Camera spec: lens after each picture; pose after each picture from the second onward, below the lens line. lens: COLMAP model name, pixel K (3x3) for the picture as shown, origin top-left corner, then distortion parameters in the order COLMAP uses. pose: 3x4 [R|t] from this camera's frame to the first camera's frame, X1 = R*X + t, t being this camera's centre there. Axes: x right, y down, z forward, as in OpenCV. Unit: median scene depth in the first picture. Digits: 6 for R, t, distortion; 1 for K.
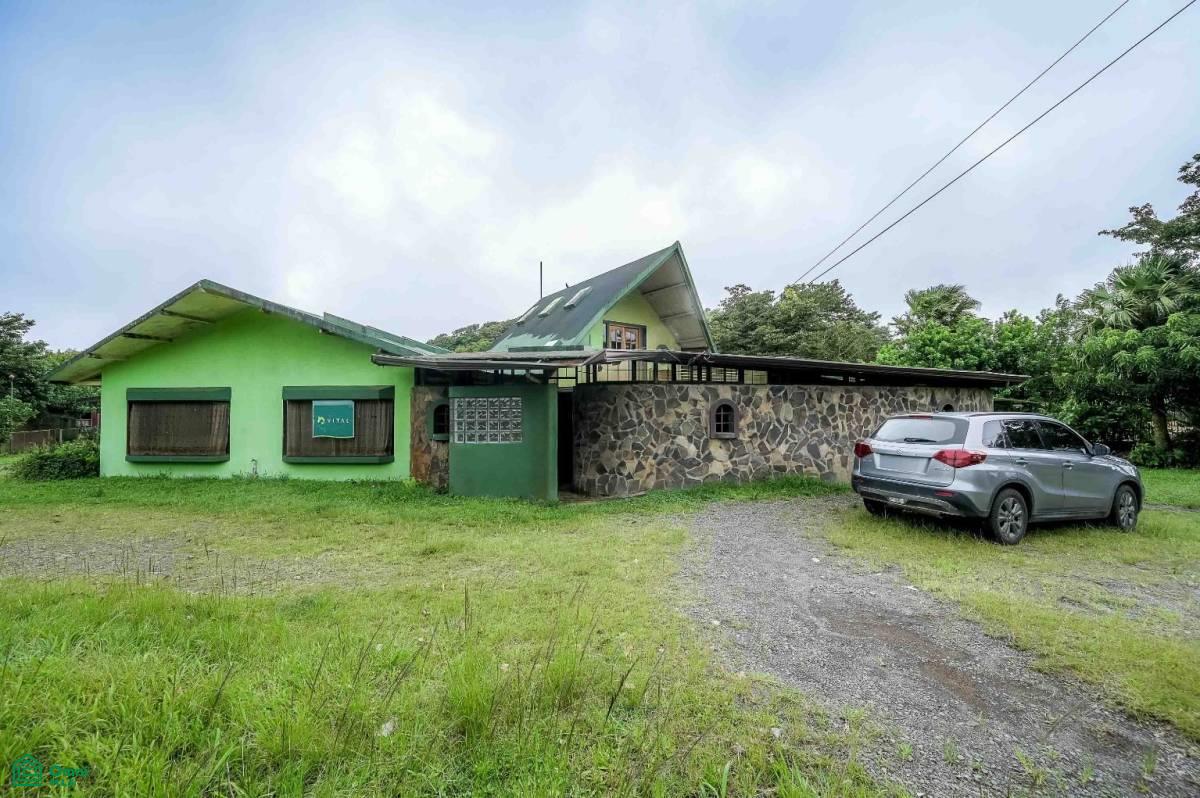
lens RADIAL K [[481.1, 0, 592.1], [0, 481.1, 405.4], [0, 0, 1]] dist [-0.003076, 0.000008]
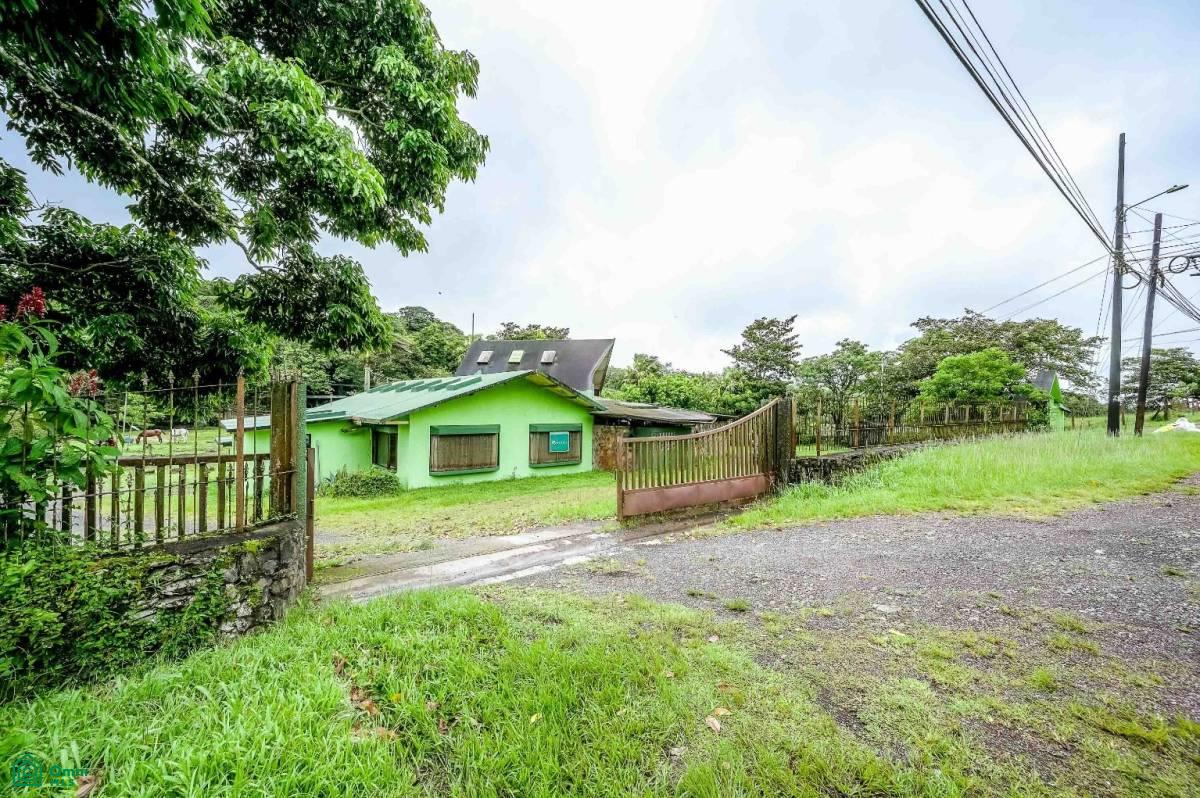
lens RADIAL K [[481.1, 0, 600.0], [0, 481.1, 397.3], [0, 0, 1]] dist [-0.003076, 0.000008]
pose [[0.695696, 0.026361, 0.717852, -1.798405], [-0.025059, 0.999609, -0.012422, -0.126736], [-0.717899, -0.009347, 0.696084, -0.410406]]
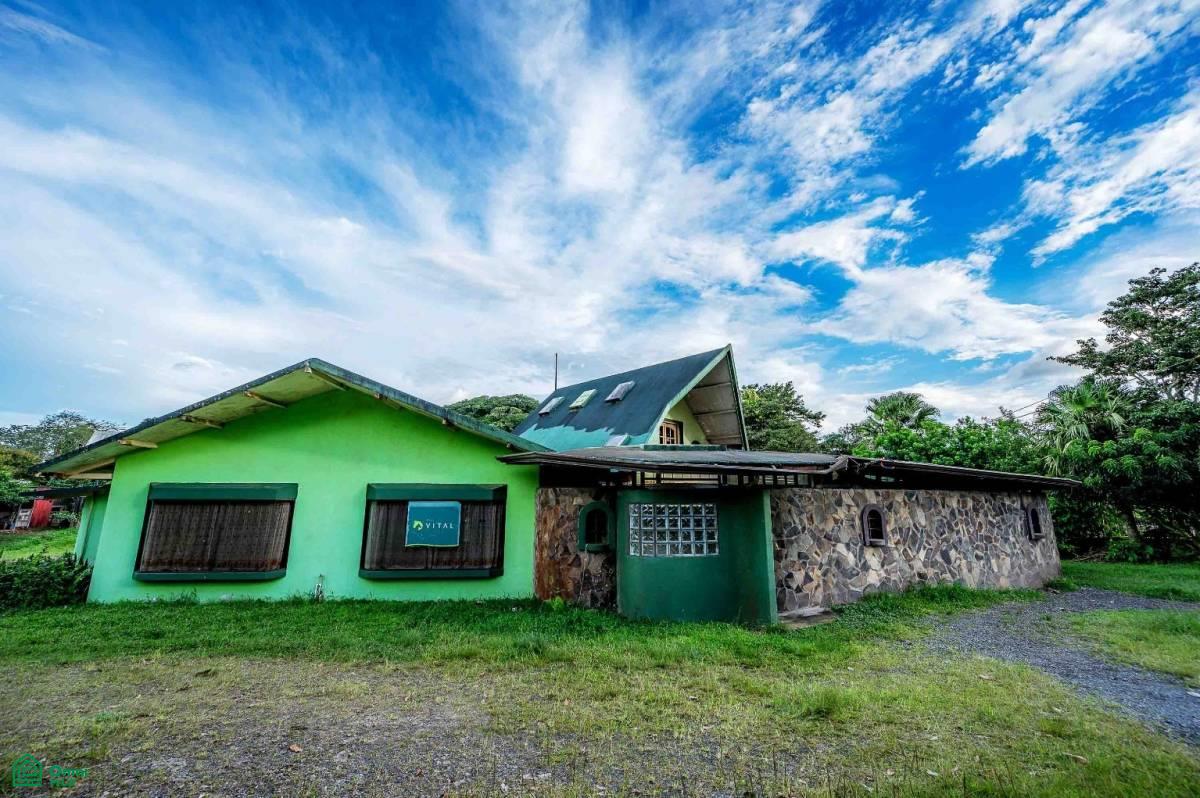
lens RADIAL K [[481.1, 0, 596.7], [0, 481.1, 397.8], [0, 0, 1]] dist [-0.003076, 0.000008]
pose [[0.985111, 0.042215, 0.166657, -0.412687], [-0.008538, 0.980202, -0.197818, -0.024549], [-0.171708, 0.193449, 0.965968, 0.086867]]
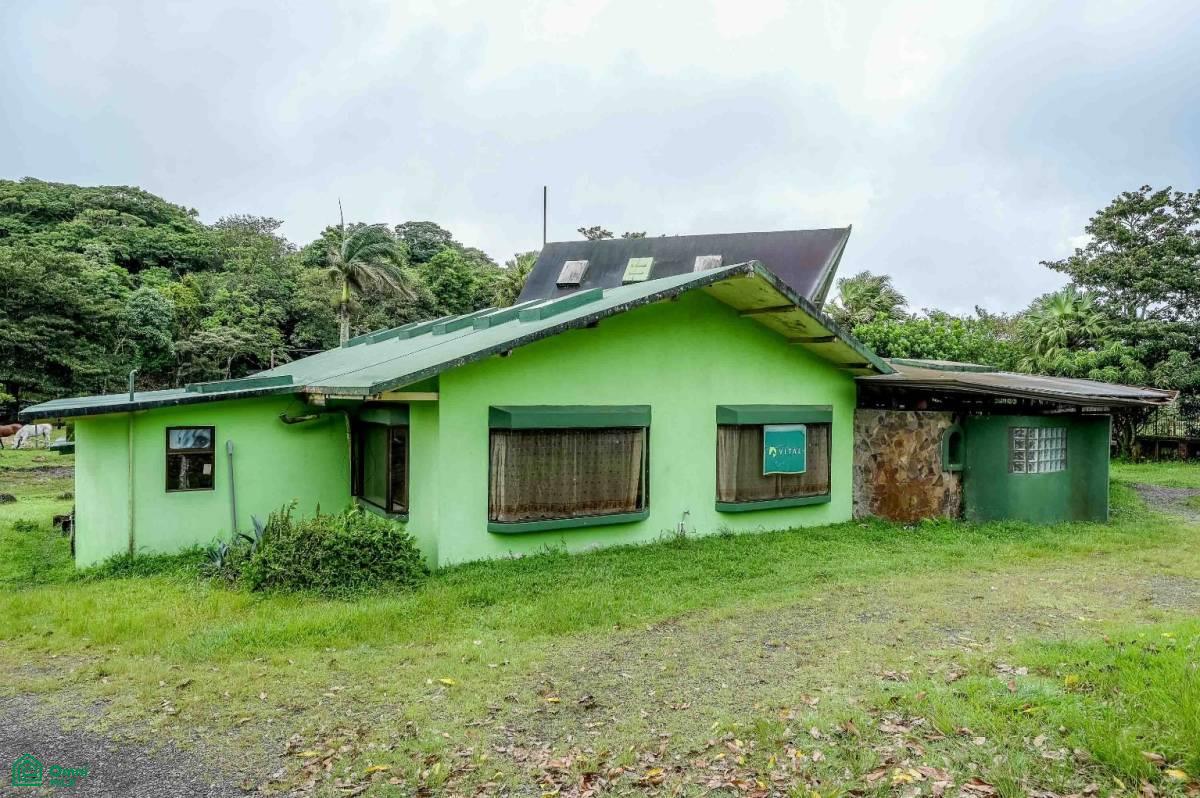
lens RADIAL K [[808.1, 0, 598.7], [0, 808.1, 390.9], [0, 0, 1]] dist [-0.029363, 0.029627]
pose [[0.794387, 0.010370, 0.607324, -1.570275], [-0.019826, 0.999764, 0.008861, -0.070396], [-0.607088, -0.019080, 0.794405, 0.175177]]
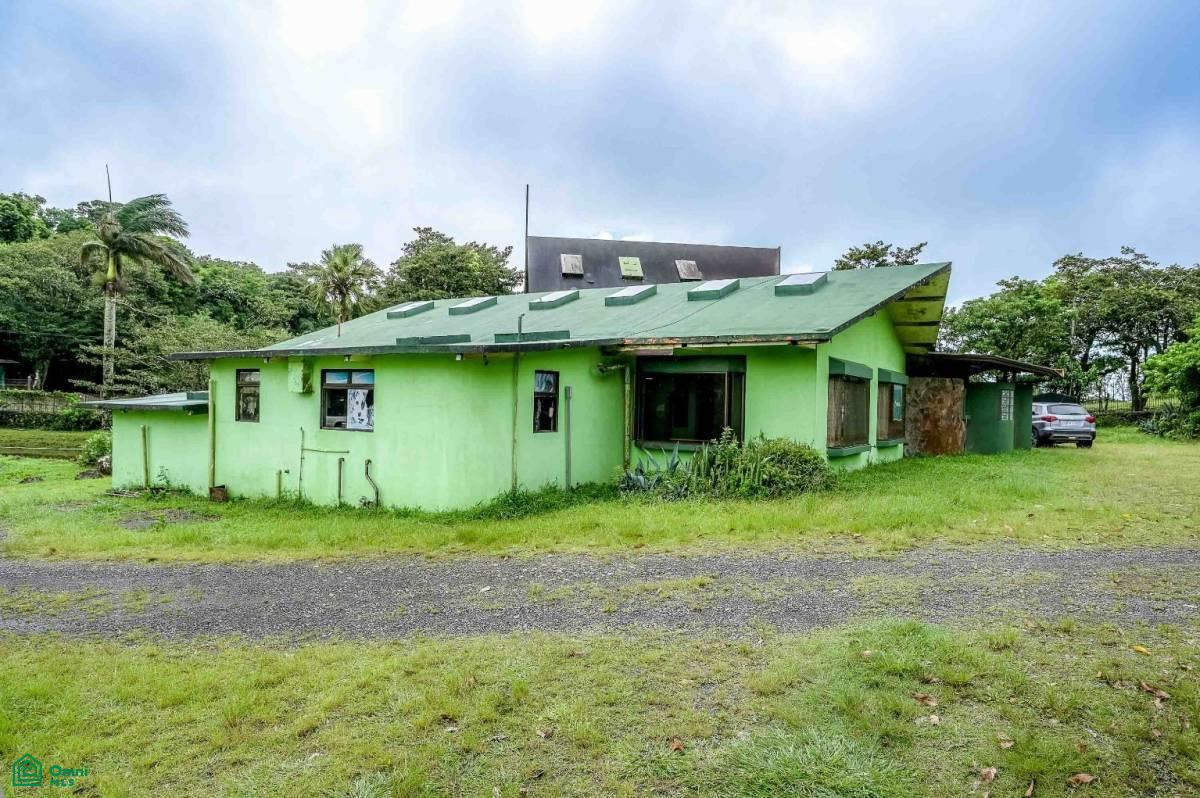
lens RADIAL K [[717.1, 0, 596.7], [0, 717.1, 412.2], [0, 0, 1]] dist [0.001791, 0.009323]
pose [[0.458760, -0.002930, 0.888555, -2.253149], [-0.034602, 0.999177, 0.021160, 0.038748], [-0.887886, -0.040453, 0.458281, 0.879256]]
